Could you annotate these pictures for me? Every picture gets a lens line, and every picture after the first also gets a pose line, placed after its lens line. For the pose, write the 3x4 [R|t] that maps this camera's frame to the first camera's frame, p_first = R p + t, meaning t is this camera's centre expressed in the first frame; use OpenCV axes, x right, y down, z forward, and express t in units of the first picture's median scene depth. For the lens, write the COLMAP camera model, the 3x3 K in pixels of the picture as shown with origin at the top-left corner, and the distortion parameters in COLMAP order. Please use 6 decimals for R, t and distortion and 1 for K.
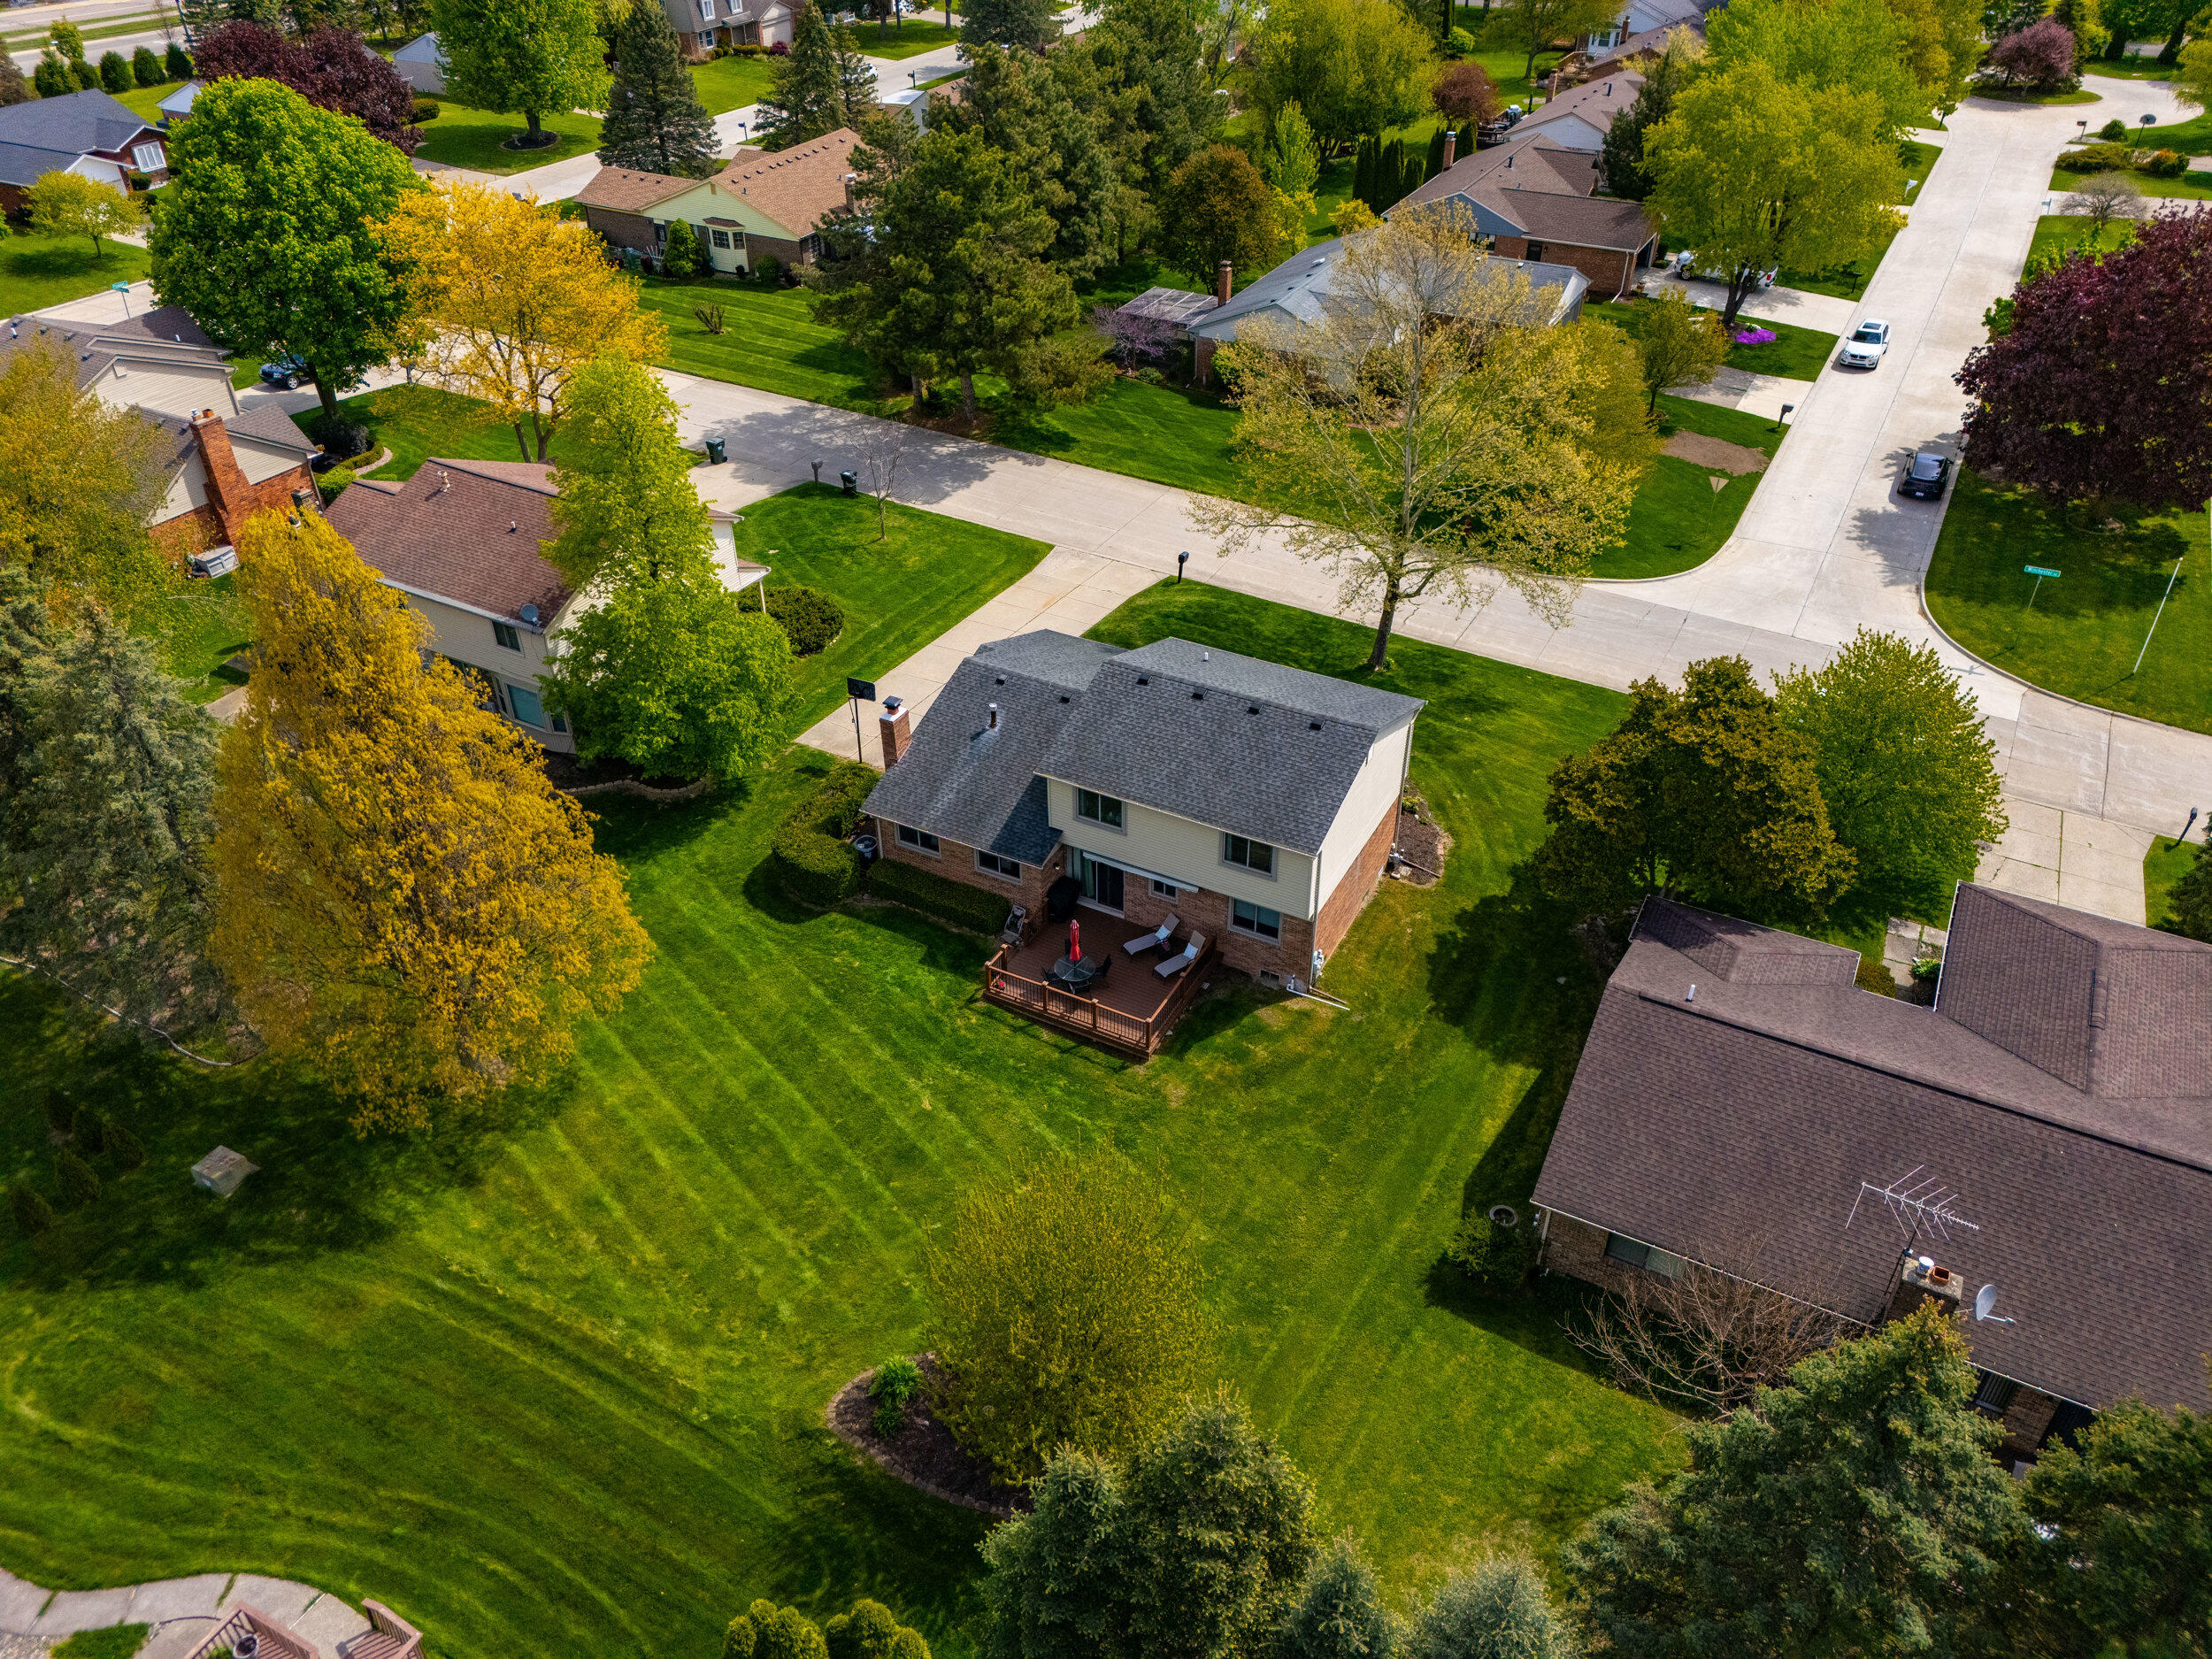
lens RADIAL K [[1618.7, 0, 1109.3], [0, 1618.7, 838.4], [0, 0, 1]] dist [0.068115, -0.065012]
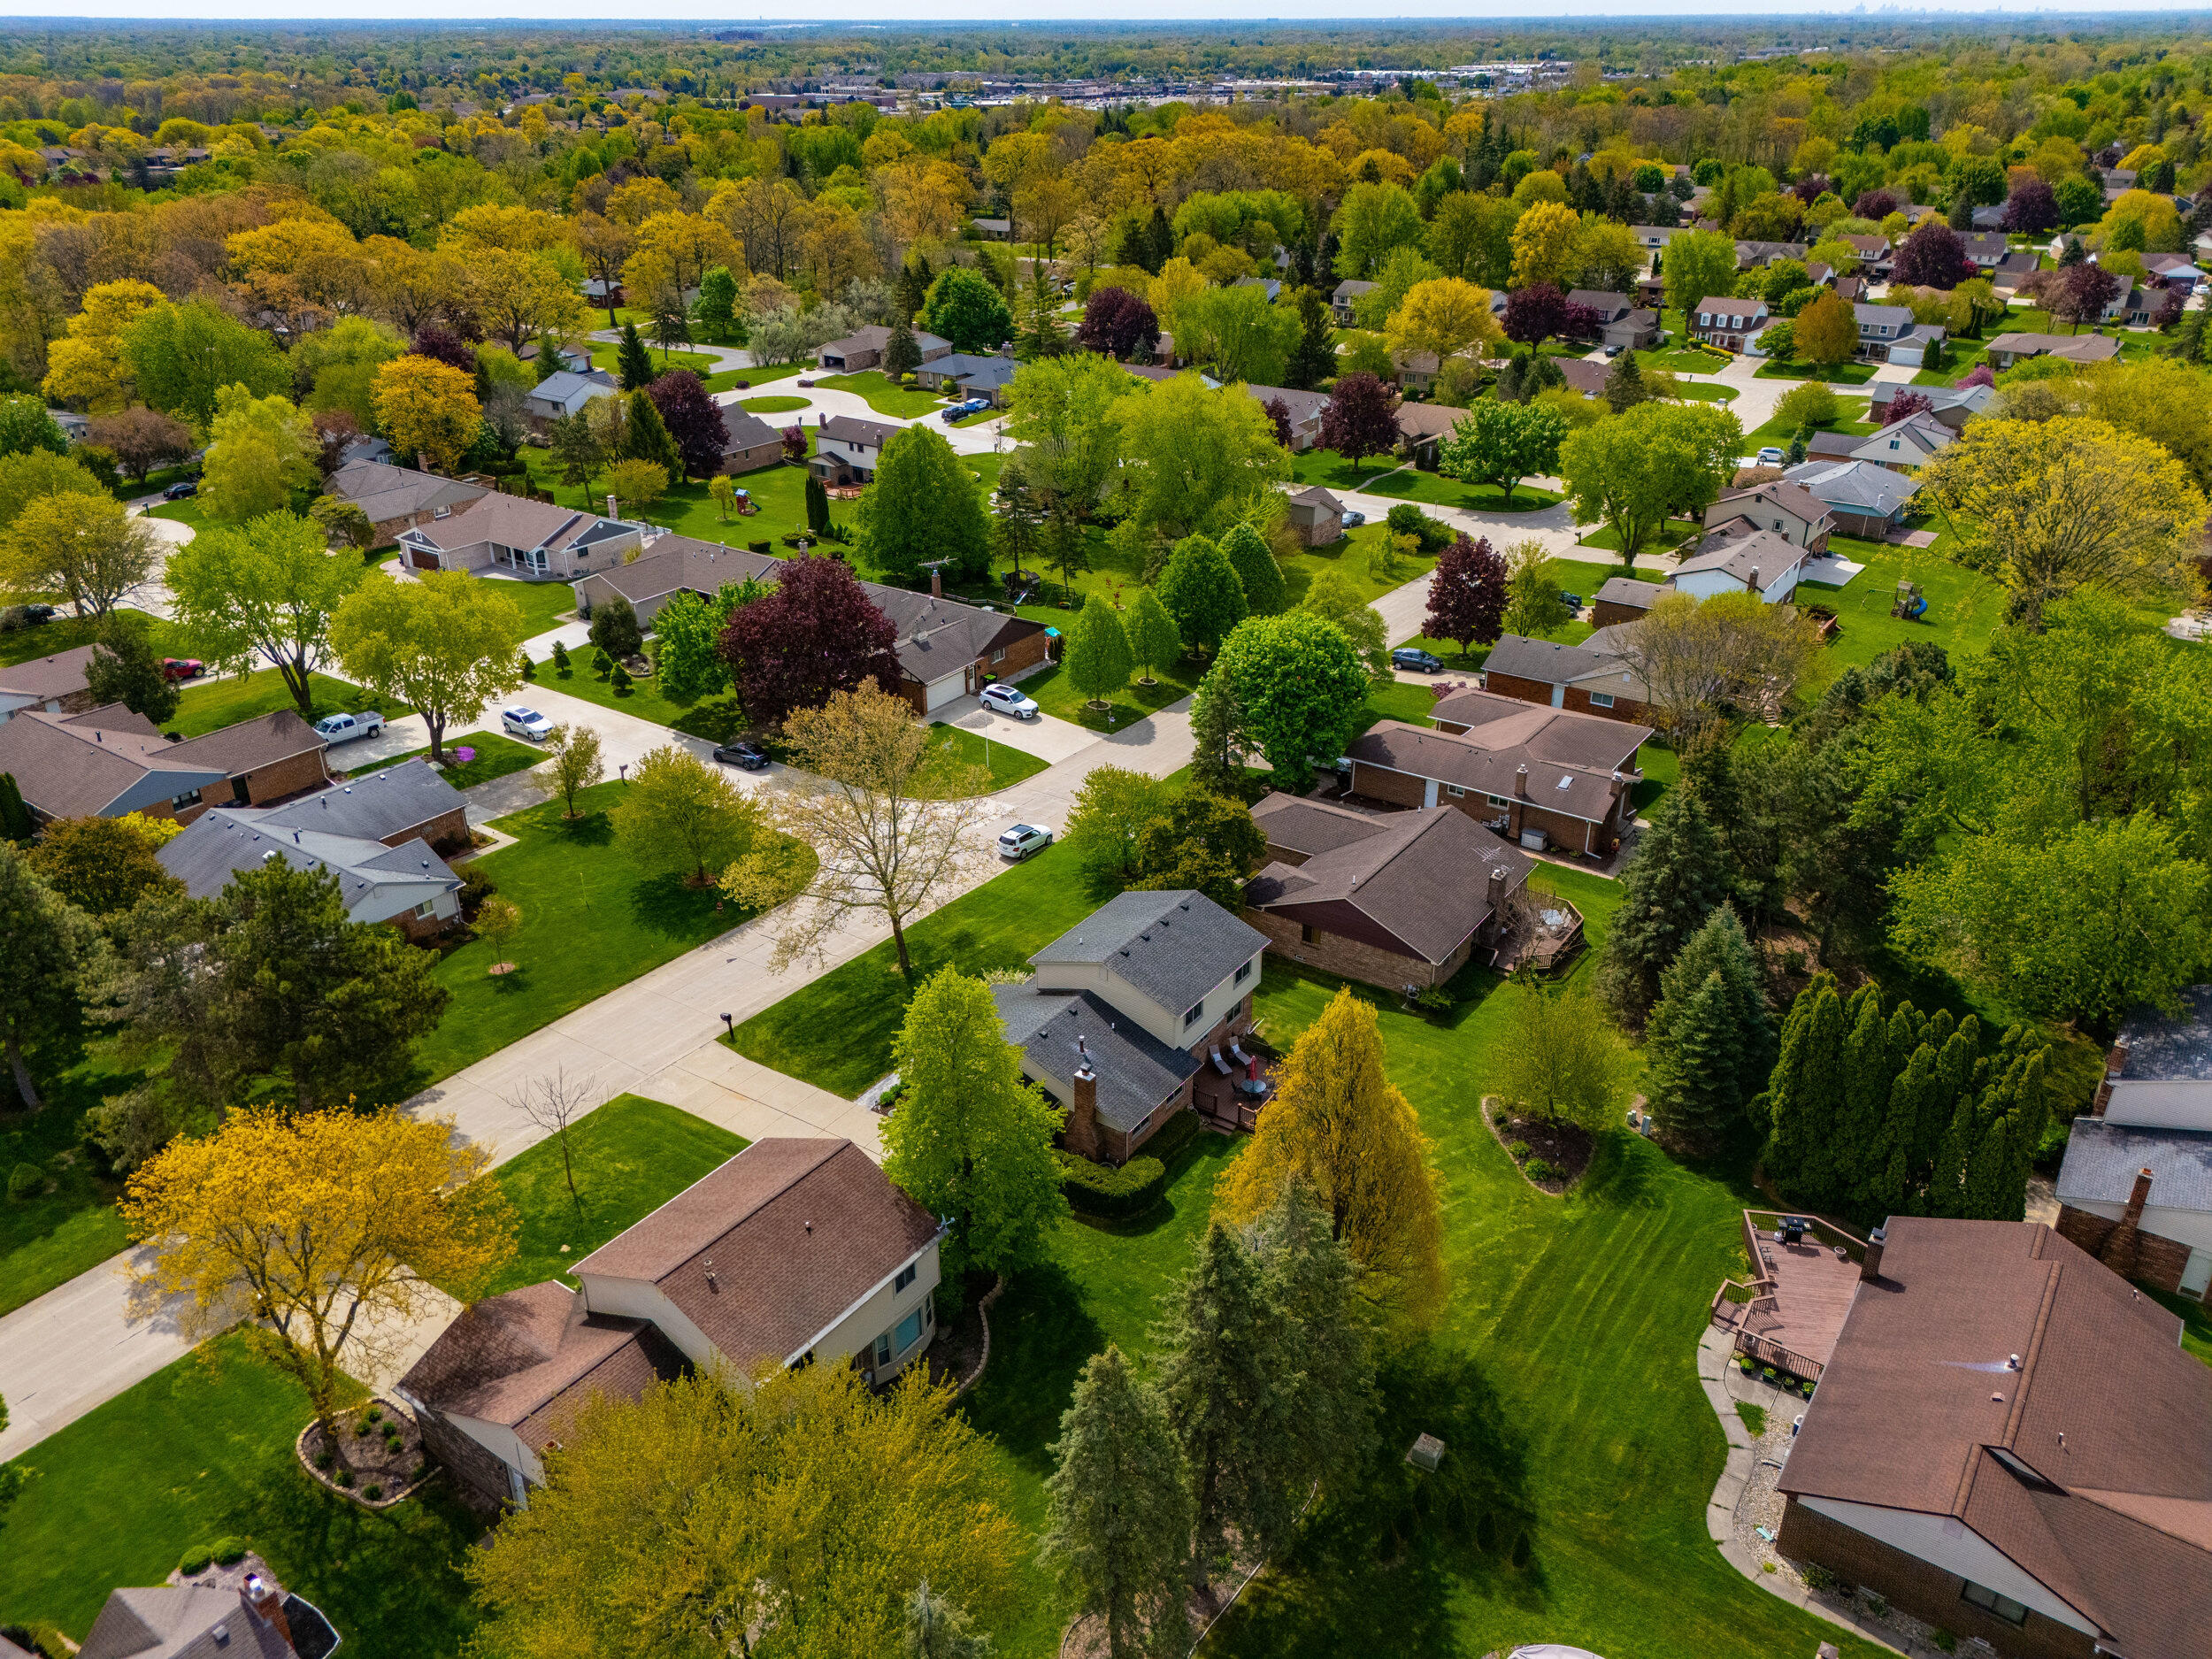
lens RADIAL K [[1618.7, 0, 1111.6], [0, 1618.7, 802.7], [0, 0, 1]] dist [0.068115, -0.065012]
pose [[0.115446, -0.424846, 0.897874, -1.401931], [0.583349, 0.760617, 0.284895, -0.697600], [-0.803975, 0.490884, 0.335643, 0.394254]]
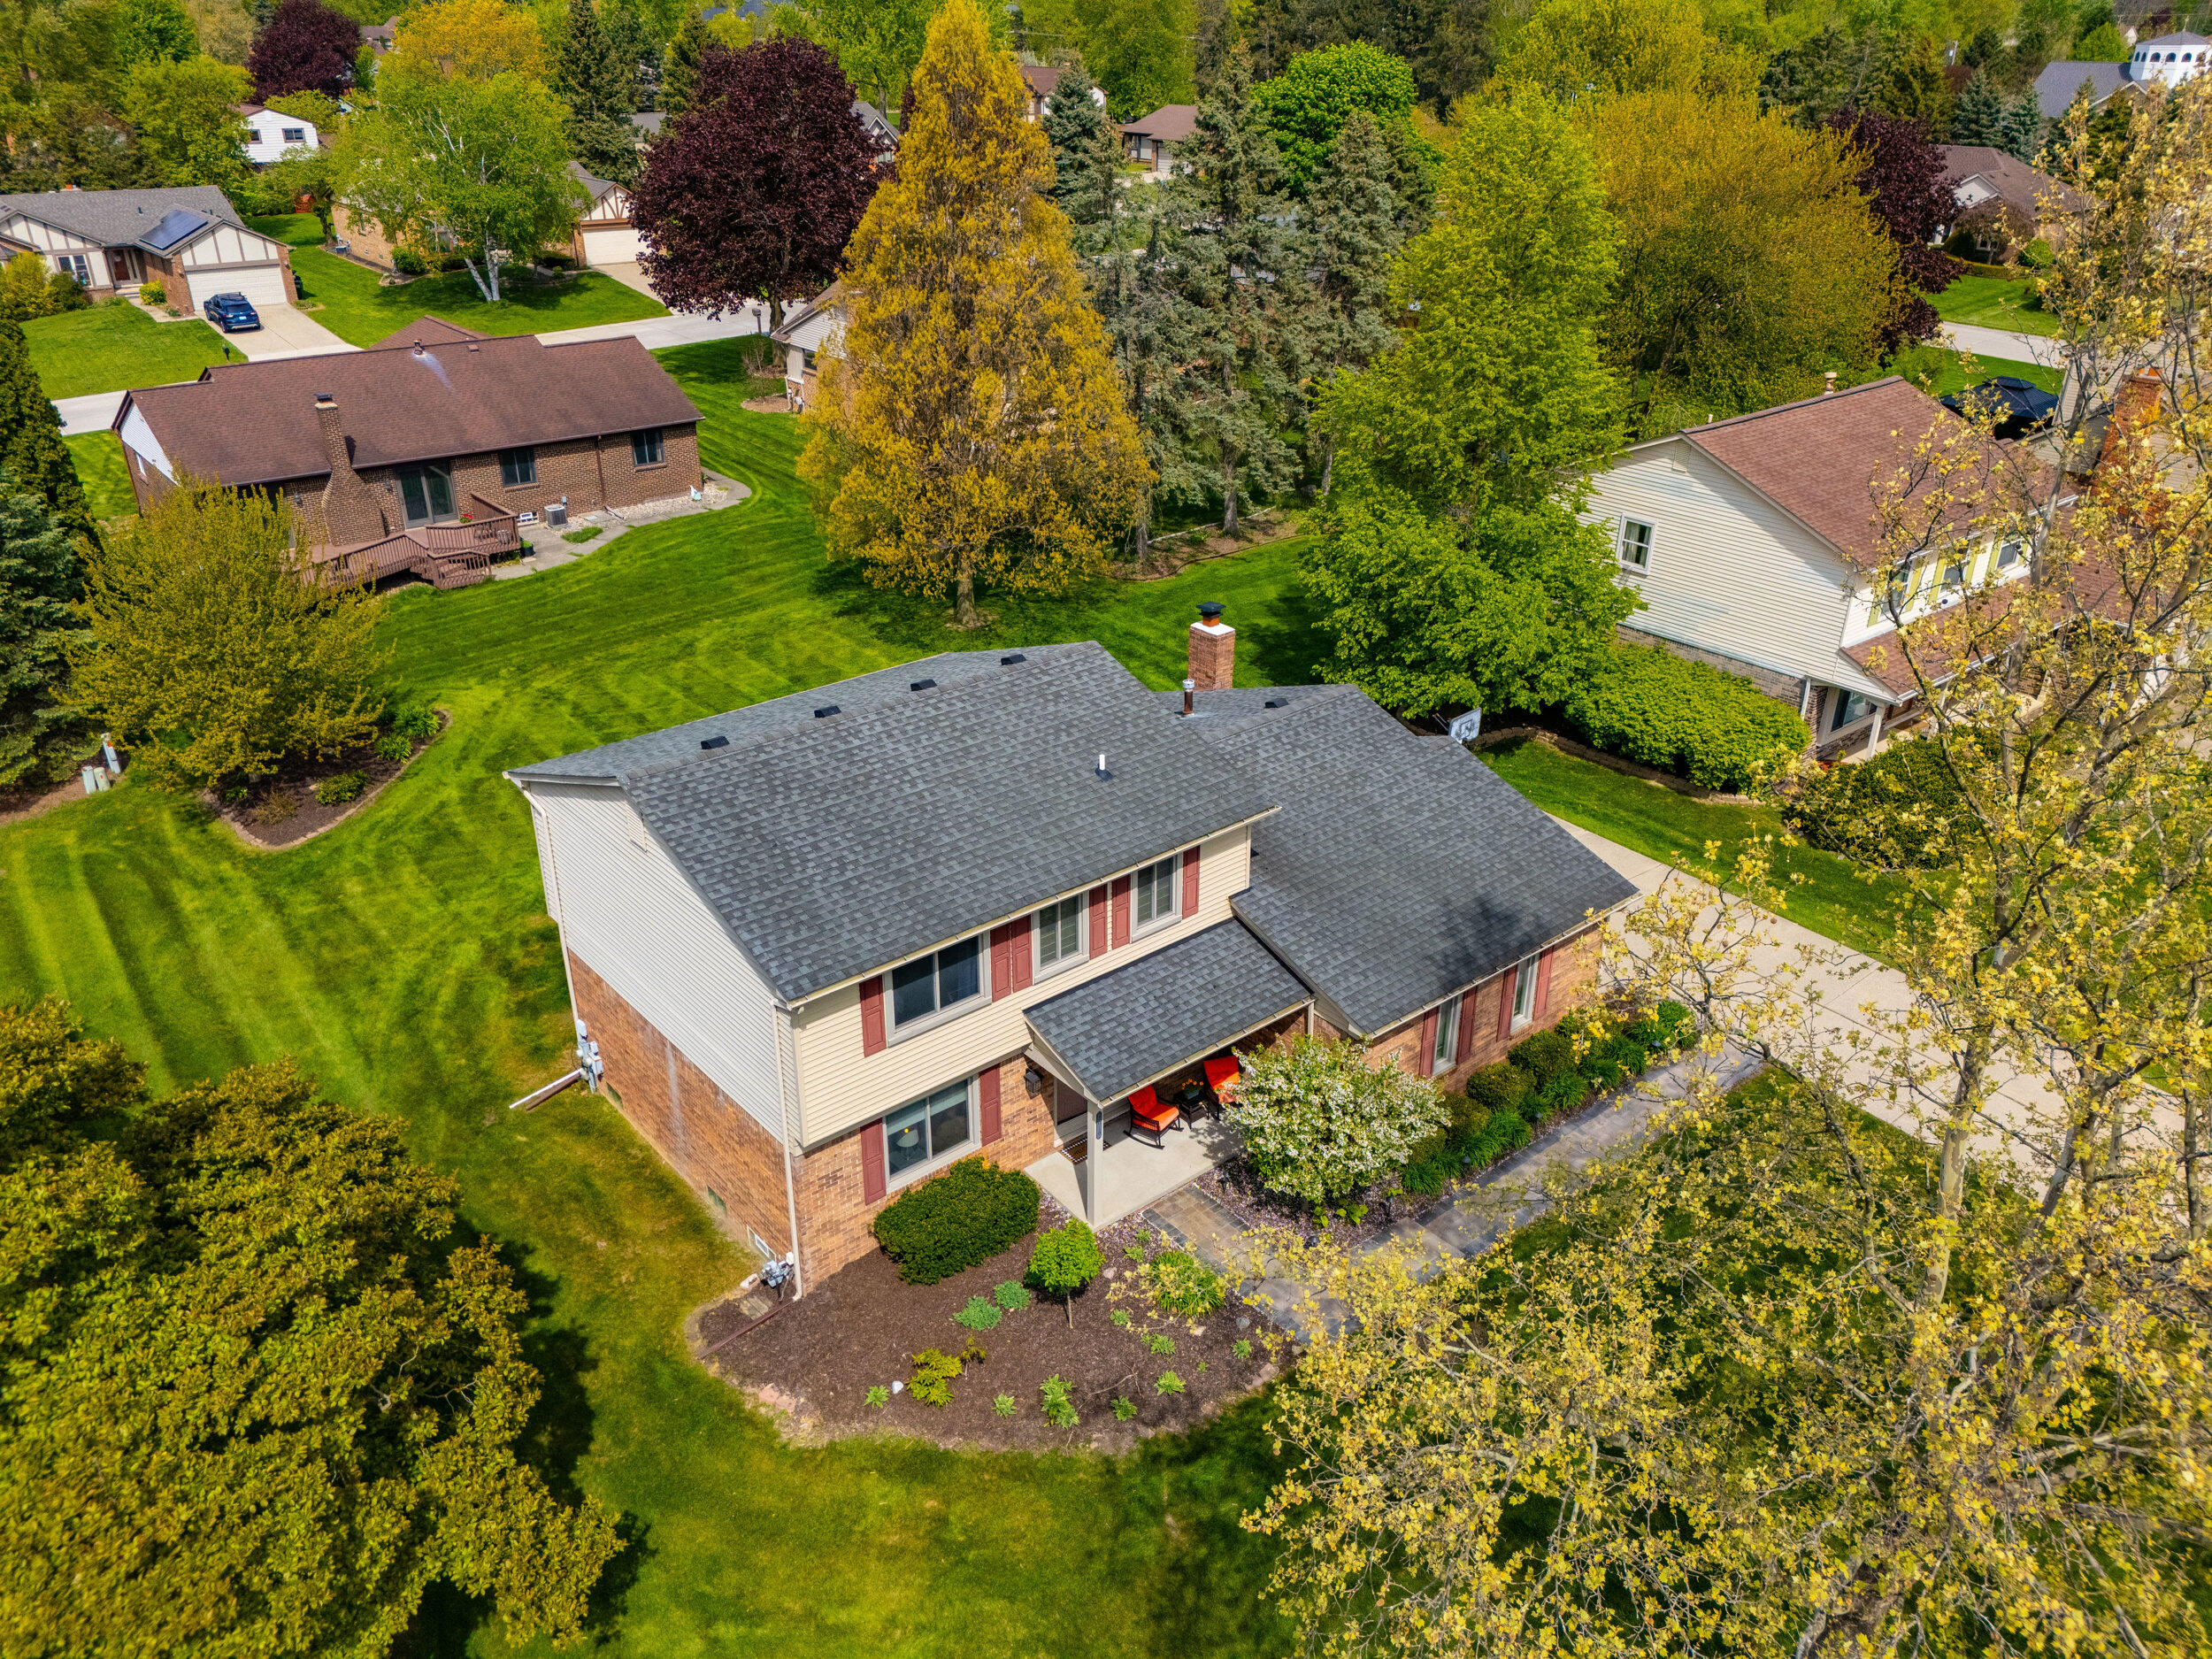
lens RADIAL K [[1618.7, 0, 1107.8], [0, 1618.7, 838.8], [0, 0, 1]] dist [0.068115, -0.065012]
pose [[-0.375577, 0.419590, -0.826369, 0.509818], [-0.546206, 0.620128, 0.563116, -0.402925], [0.748733, 0.662861, -0.003723, 1.083985]]
